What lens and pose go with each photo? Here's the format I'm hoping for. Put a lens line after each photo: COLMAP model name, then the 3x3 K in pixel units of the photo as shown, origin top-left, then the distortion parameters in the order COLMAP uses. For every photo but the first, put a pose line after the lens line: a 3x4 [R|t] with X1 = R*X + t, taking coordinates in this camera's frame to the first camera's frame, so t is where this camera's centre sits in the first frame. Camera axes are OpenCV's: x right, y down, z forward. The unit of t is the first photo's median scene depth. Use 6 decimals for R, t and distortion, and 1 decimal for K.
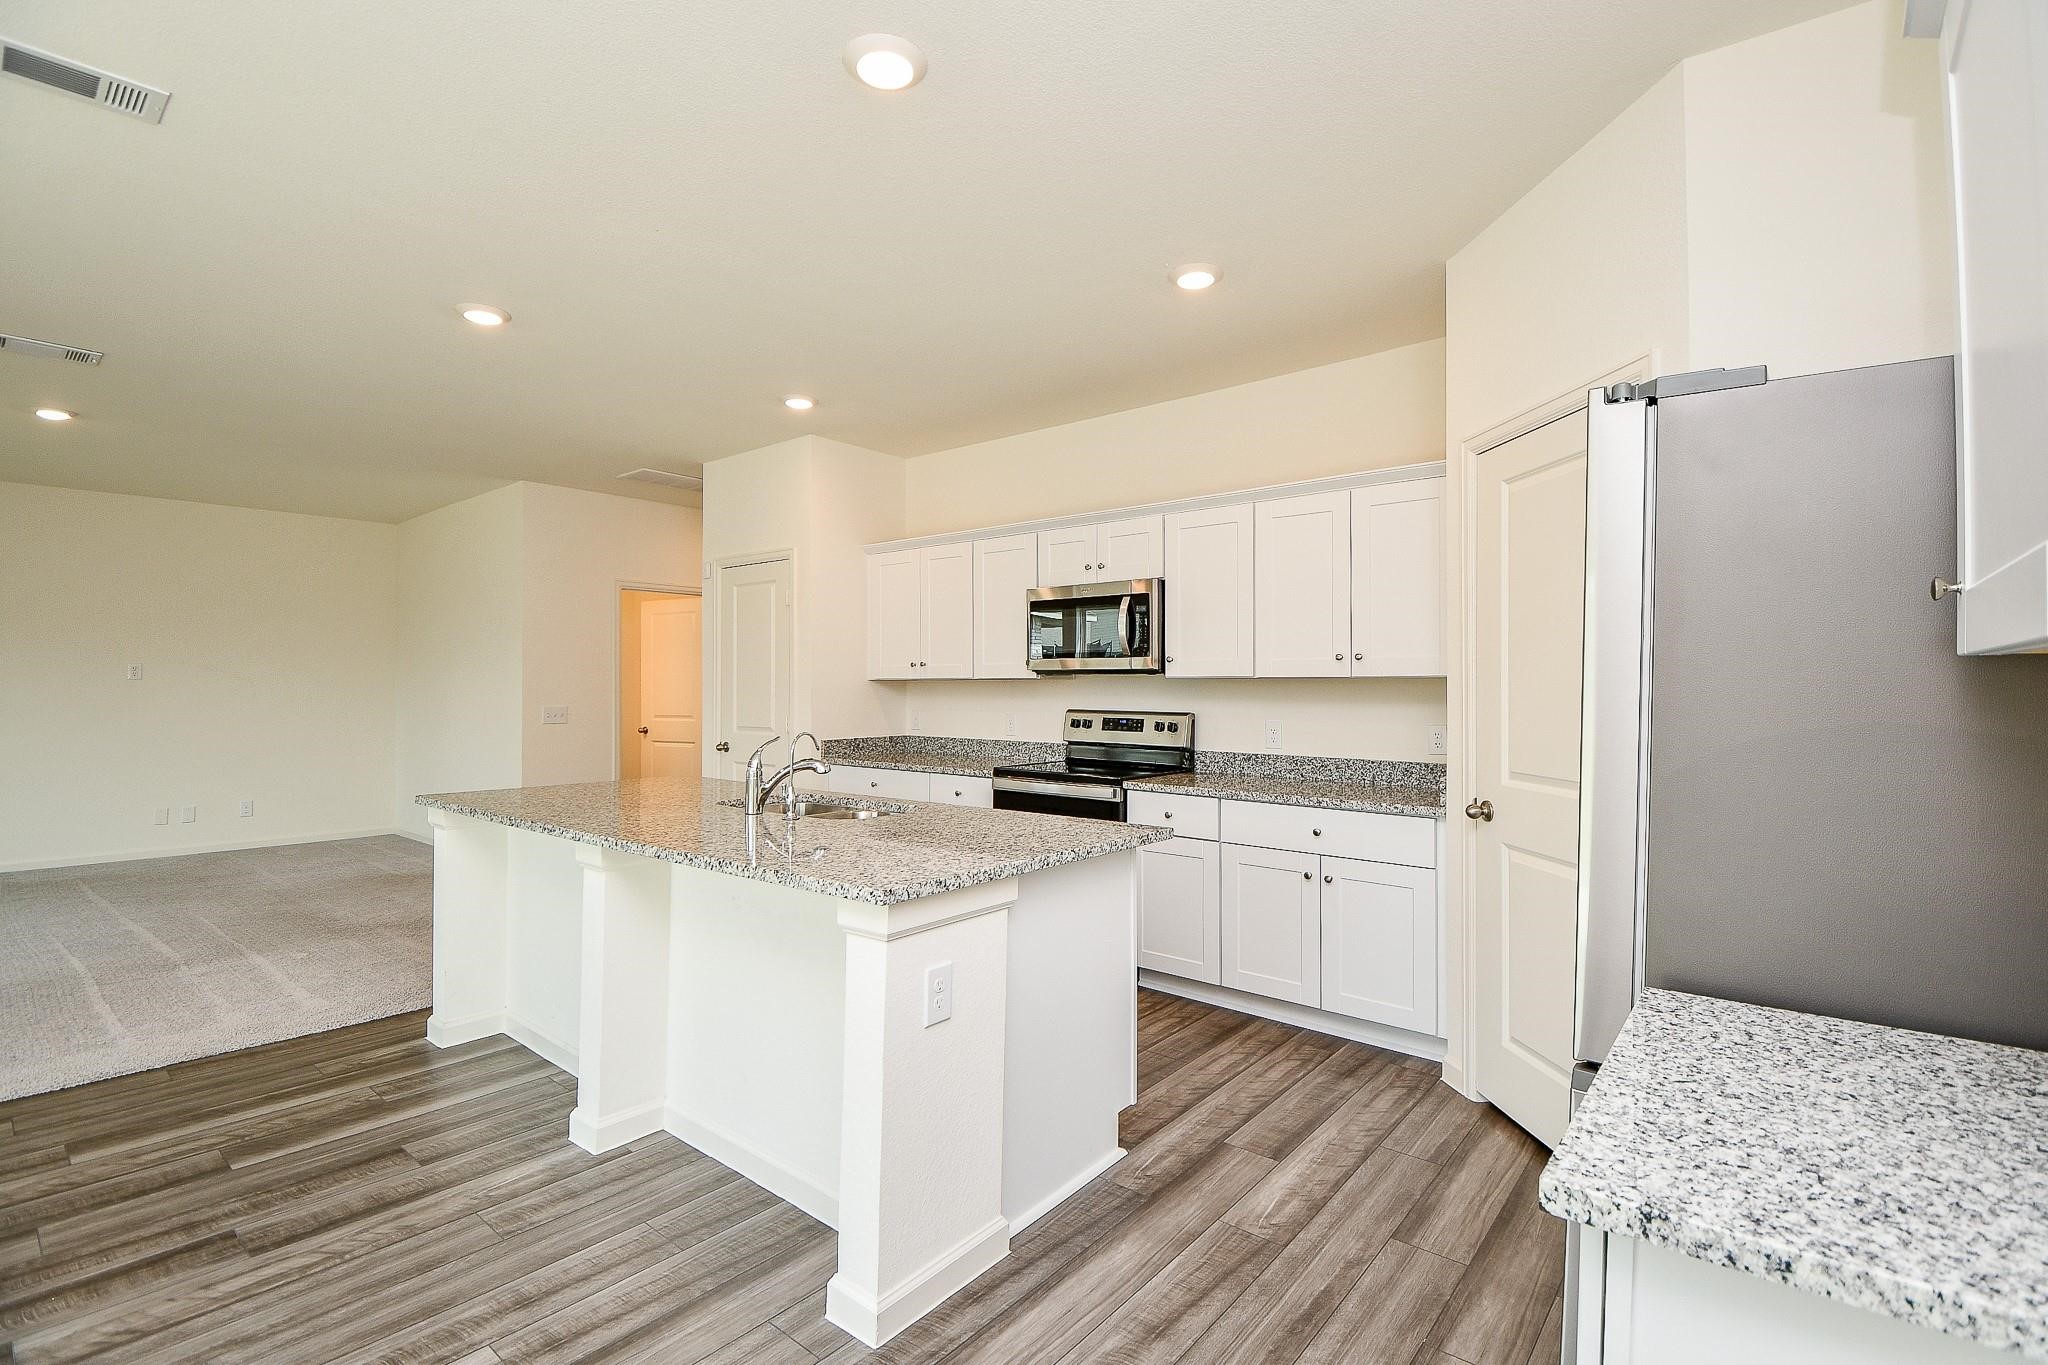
lens RADIAL K [[916.9, 0, 1044.5], [0, 916.9, 683.8], [0, 0, 1]] dist [-0.003622, -0.007208]
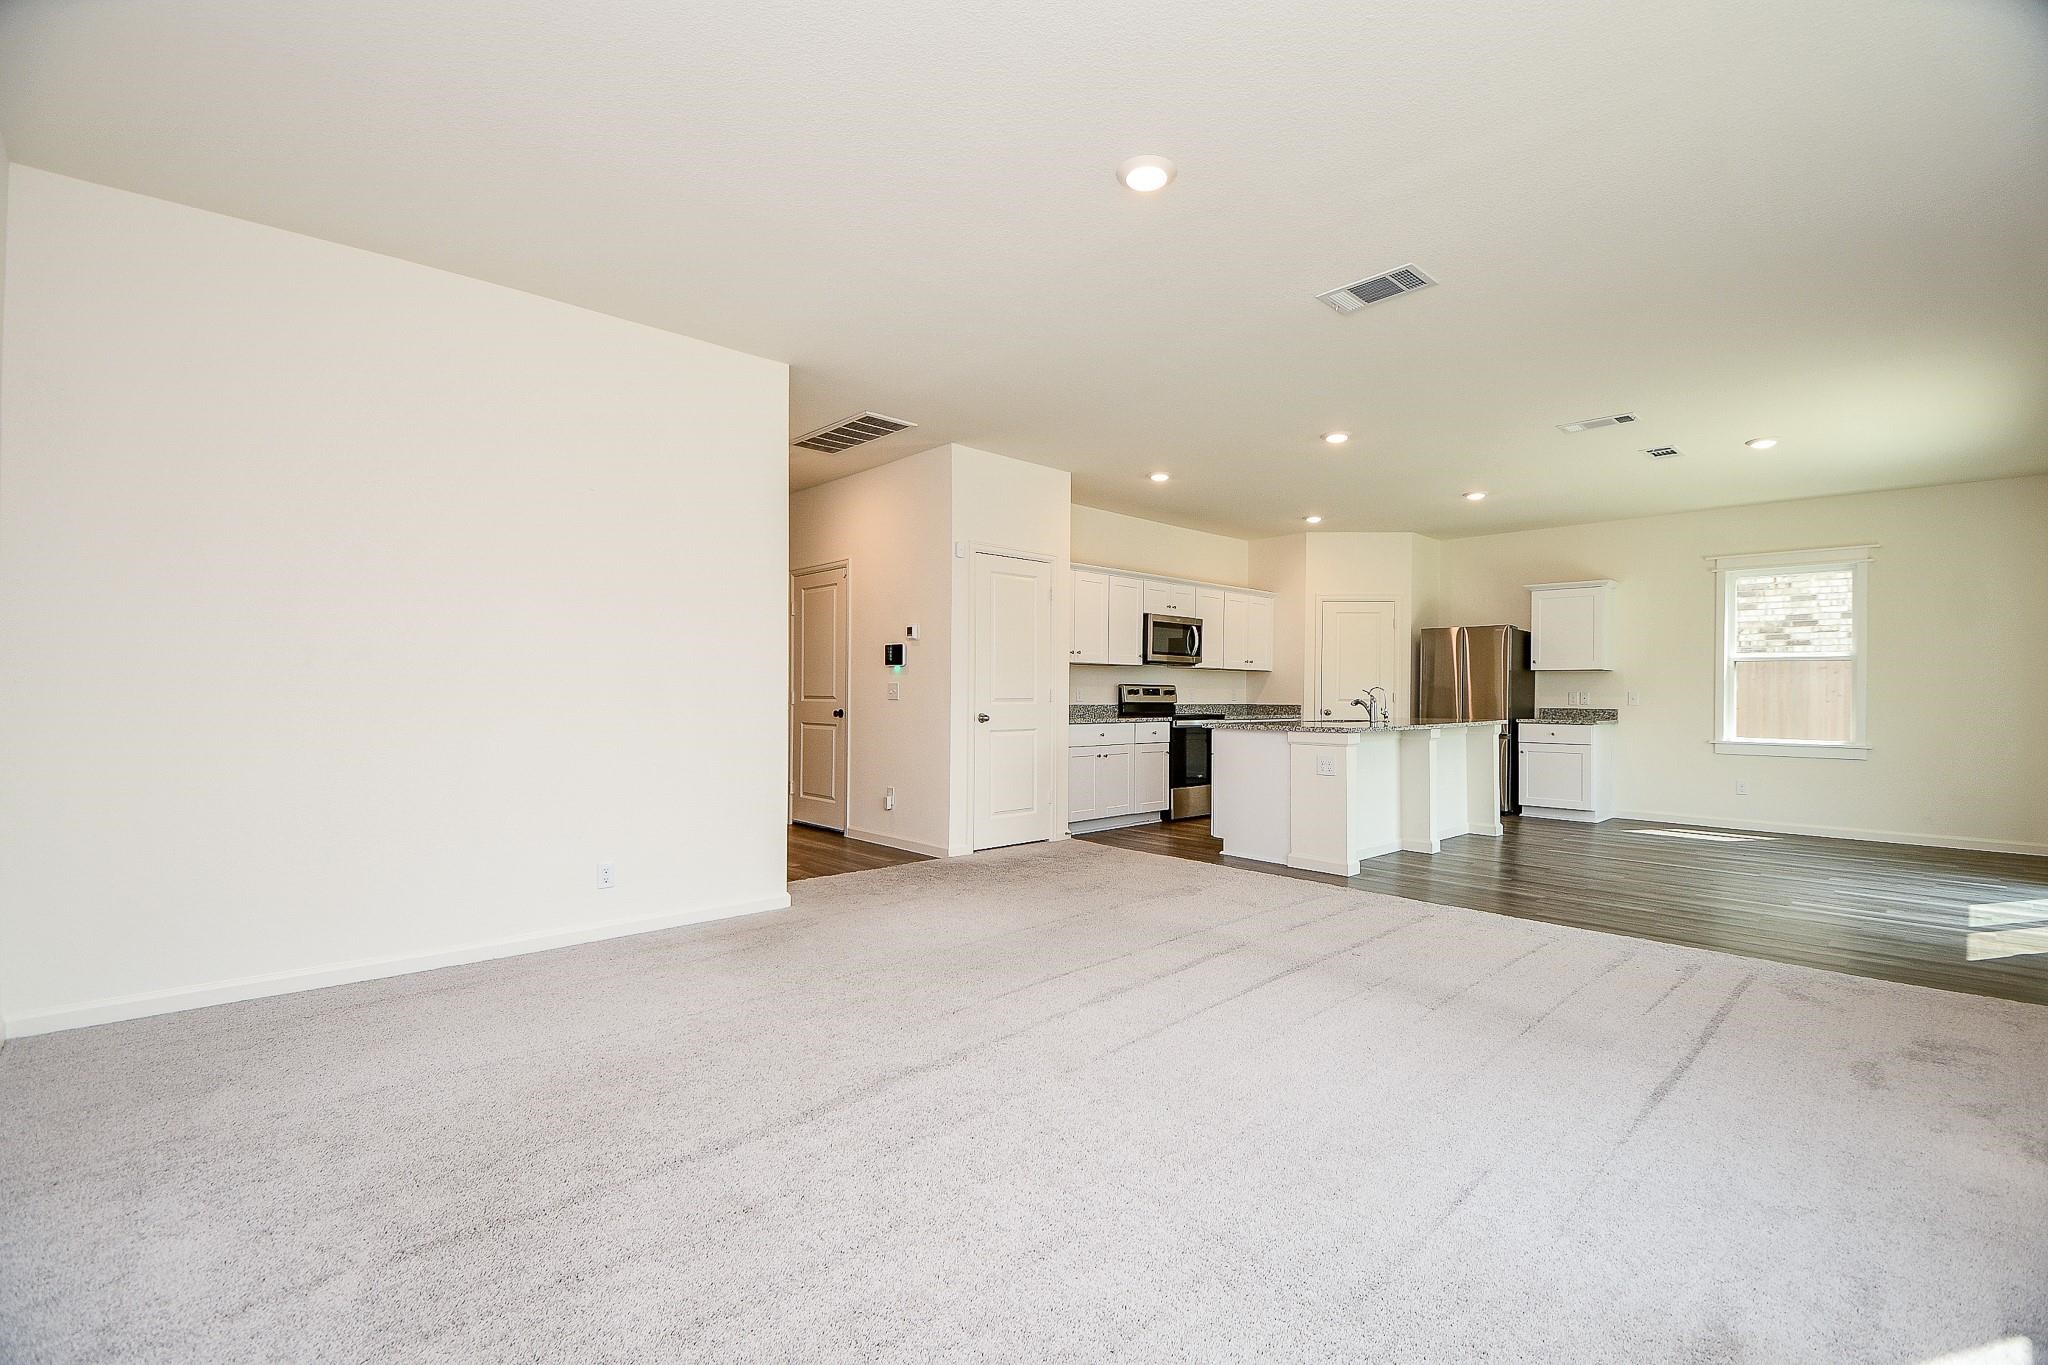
lens RADIAL K [[916.9, 0, 1044.5], [0, 916.9, 683.8], [0, 0, 1]] dist [-0.003622, -0.007208]
pose [[0.115802, 0.005981, 0.993254, -1.859903], [-0.011134, 0.999927, -0.004723, 0.041411], [-0.993210, -0.010512, 0.115860, 1.062745]]
